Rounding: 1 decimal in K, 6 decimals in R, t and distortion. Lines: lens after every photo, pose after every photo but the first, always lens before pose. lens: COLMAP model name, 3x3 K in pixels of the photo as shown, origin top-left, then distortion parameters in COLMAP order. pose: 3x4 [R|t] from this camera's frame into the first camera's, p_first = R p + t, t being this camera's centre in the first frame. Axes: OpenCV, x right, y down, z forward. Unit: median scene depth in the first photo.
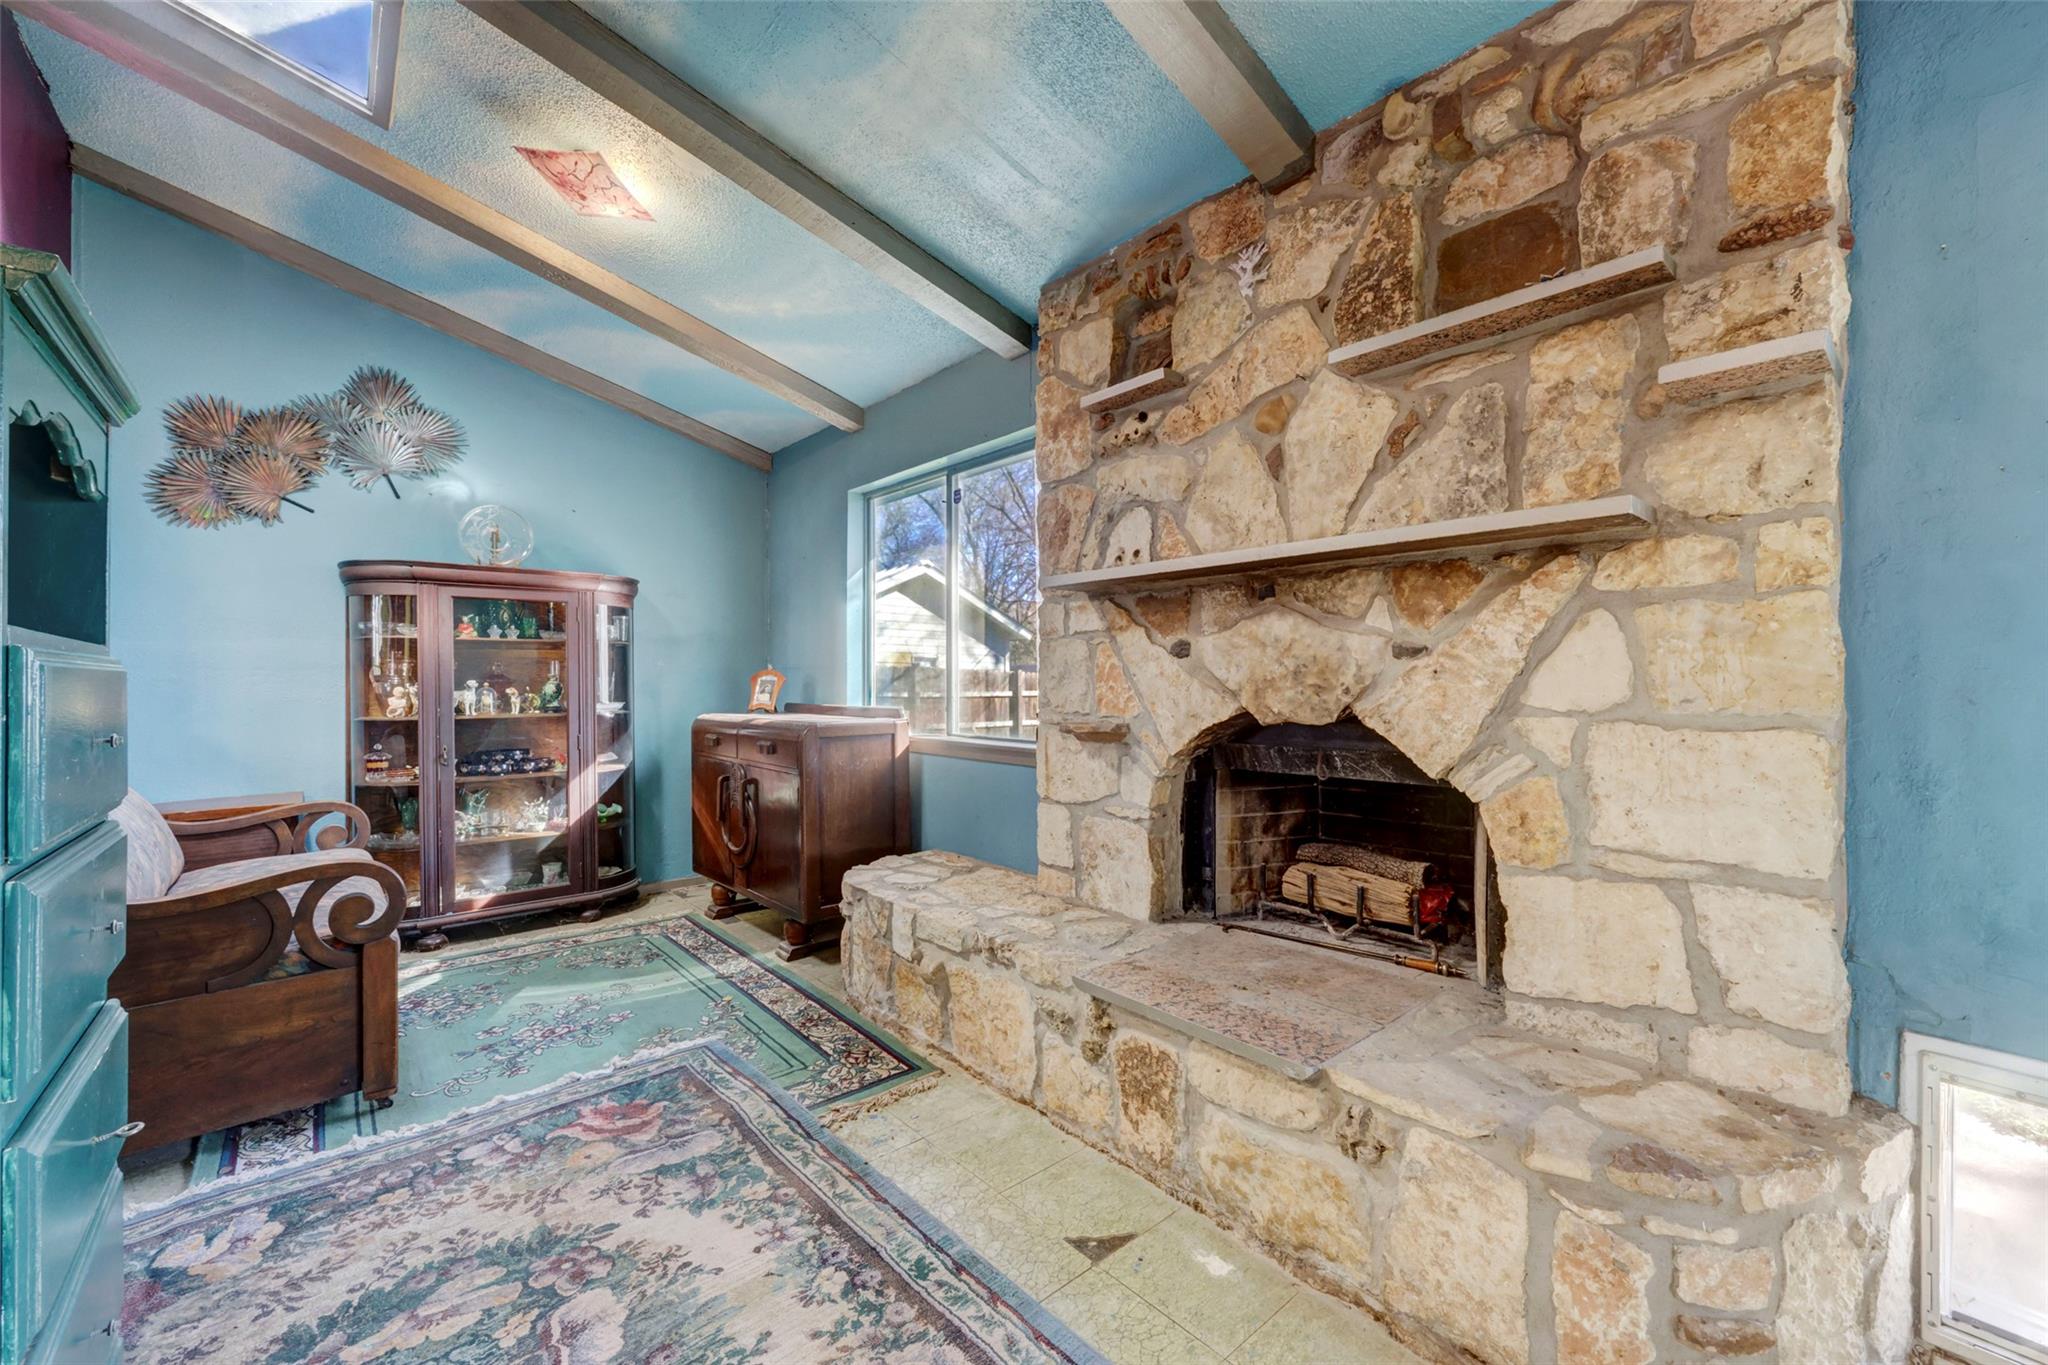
lens RADIAL K [[837.1, 0, 1088.4], [0, 837.1, 686.1], [0, 0, 1]] dist [0.001136, 0.000318]
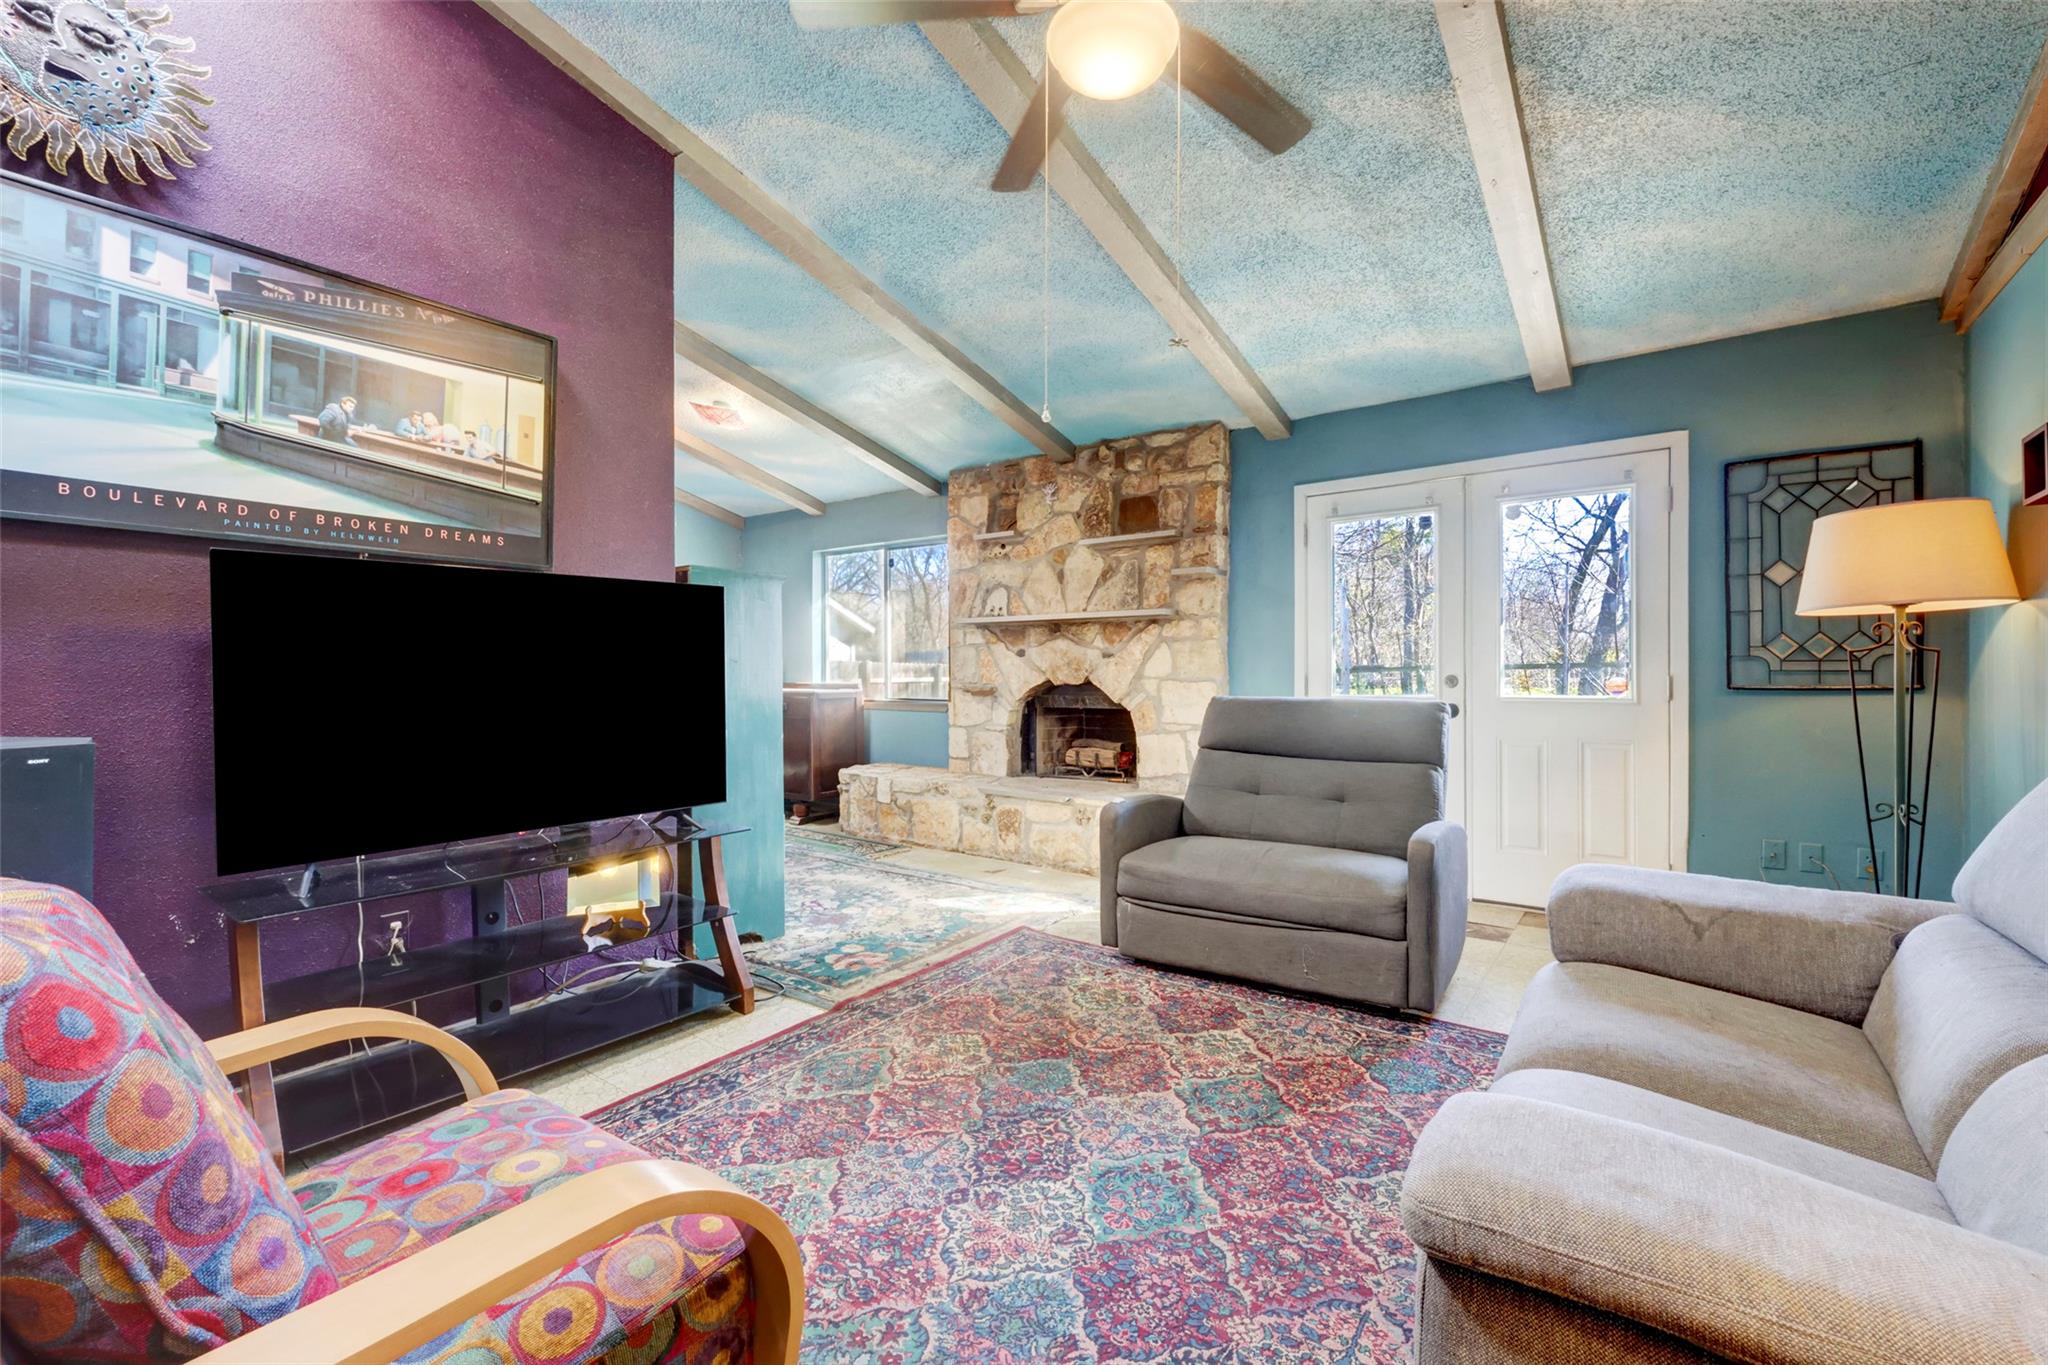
lens RADIAL K [[837.1, 0, 1056.0], [0, 837.1, 677.9], [0, 0, 1]] dist [0.001136, 0.000318]
pose [[0.985385, -0.000525, 0.170343, -0.202845], [0.000128, 0.999997, 0.002338, 0.019548], [-0.170343, -0.002282, 0.985382, -1.392726]]
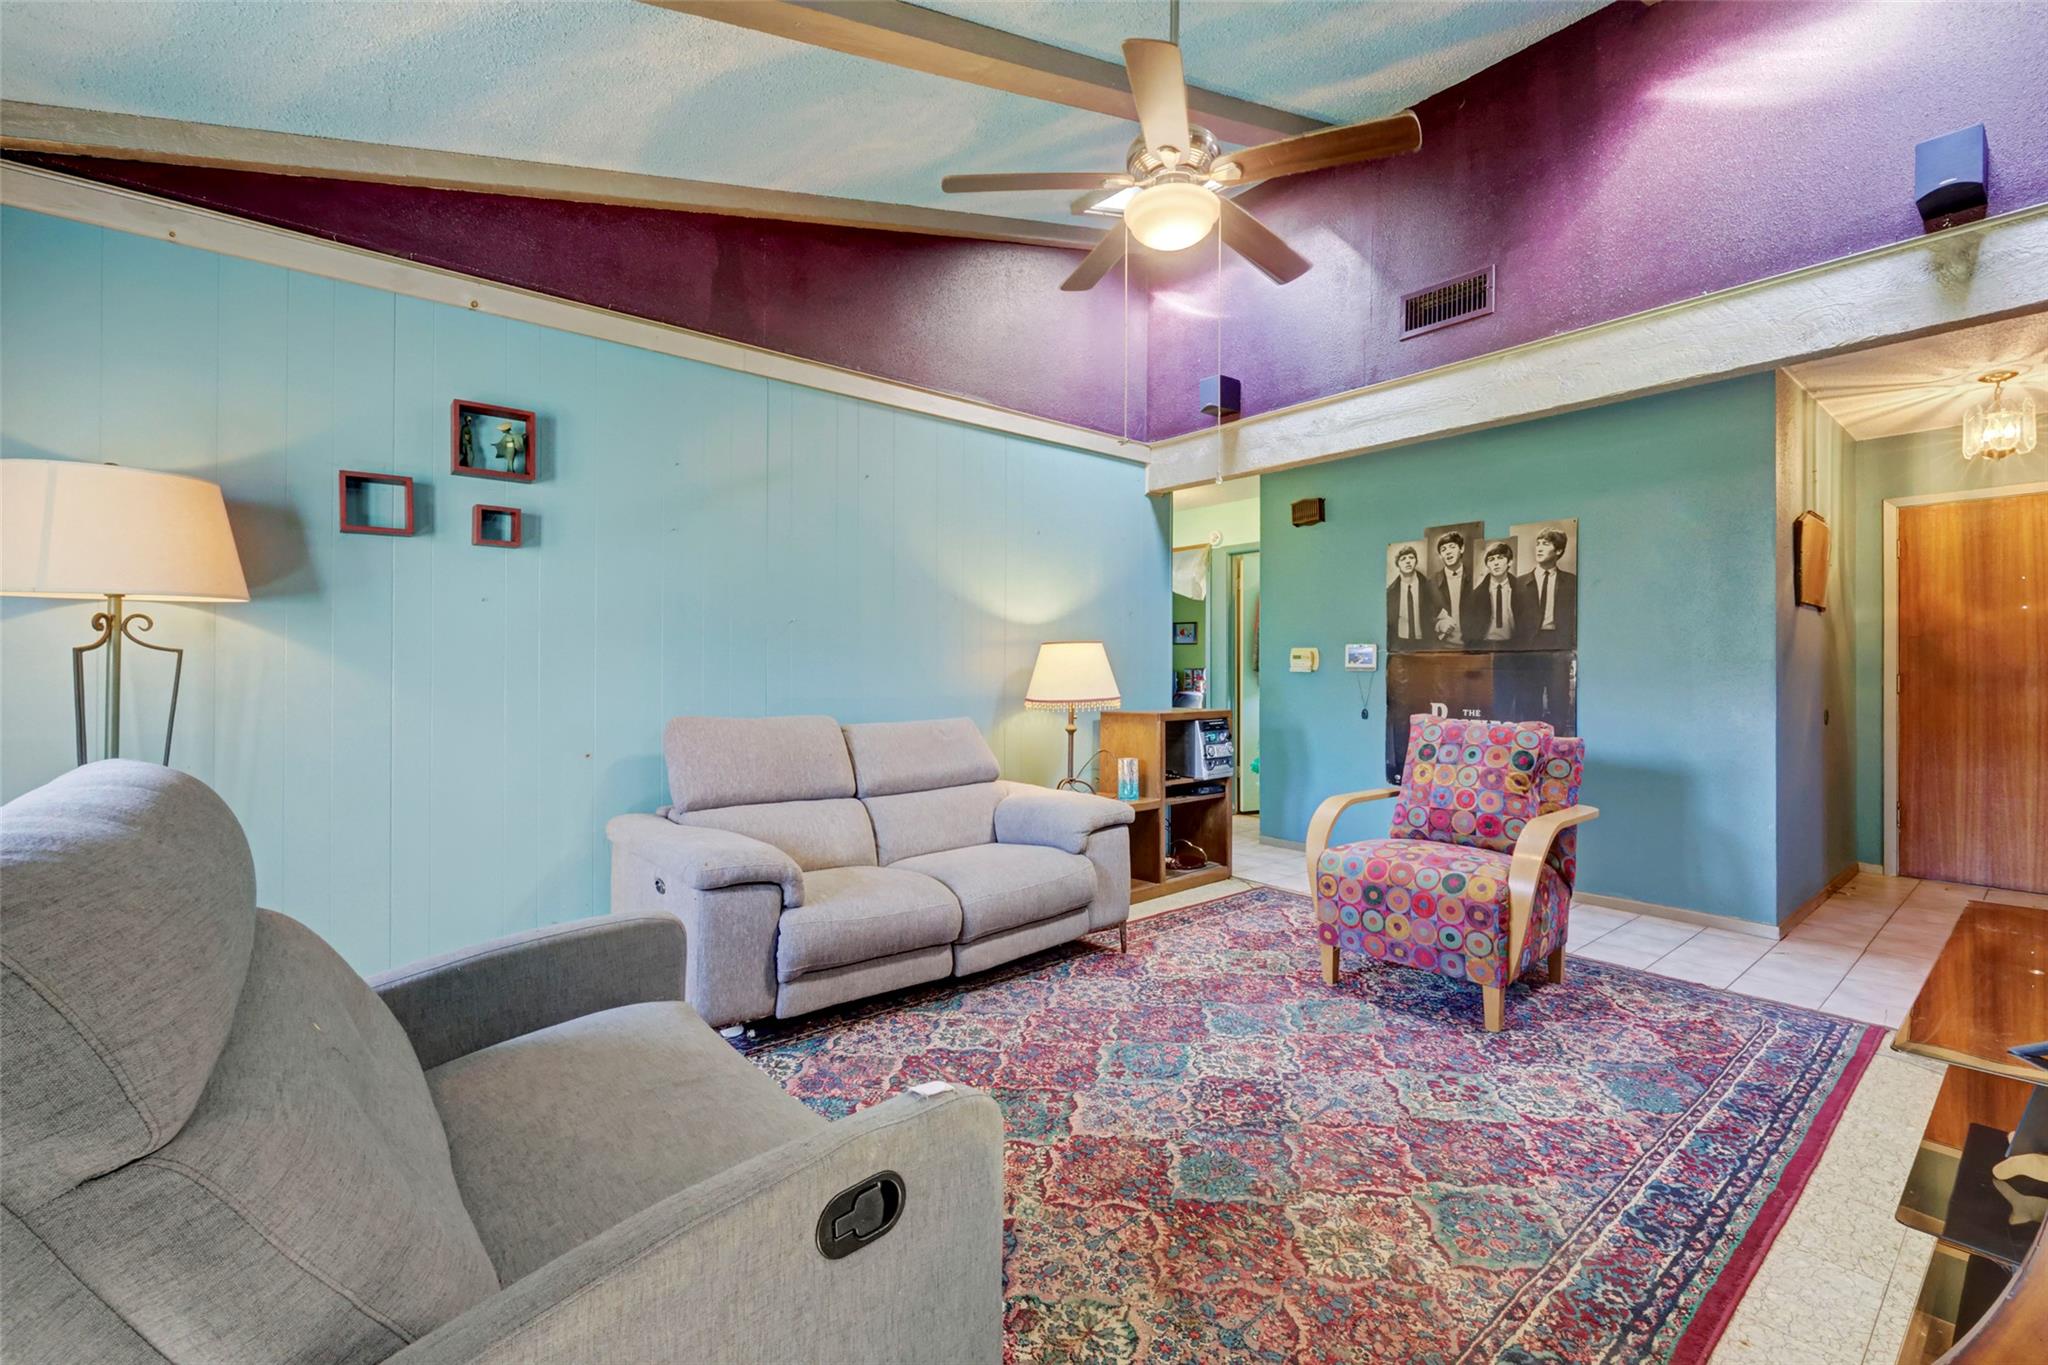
lens RADIAL K [[837.1, 0, 1045.4], [0, 837.1, 669.3], [0, 0, 1]] dist [0.001136, 0.000318]
pose [[-0.995460, 0.005008, 0.095047, 0.050581], [0.005436, 0.999976, 0.004242, 0.003255], [-0.095023, 0.004739, -0.995464, 0.528098]]
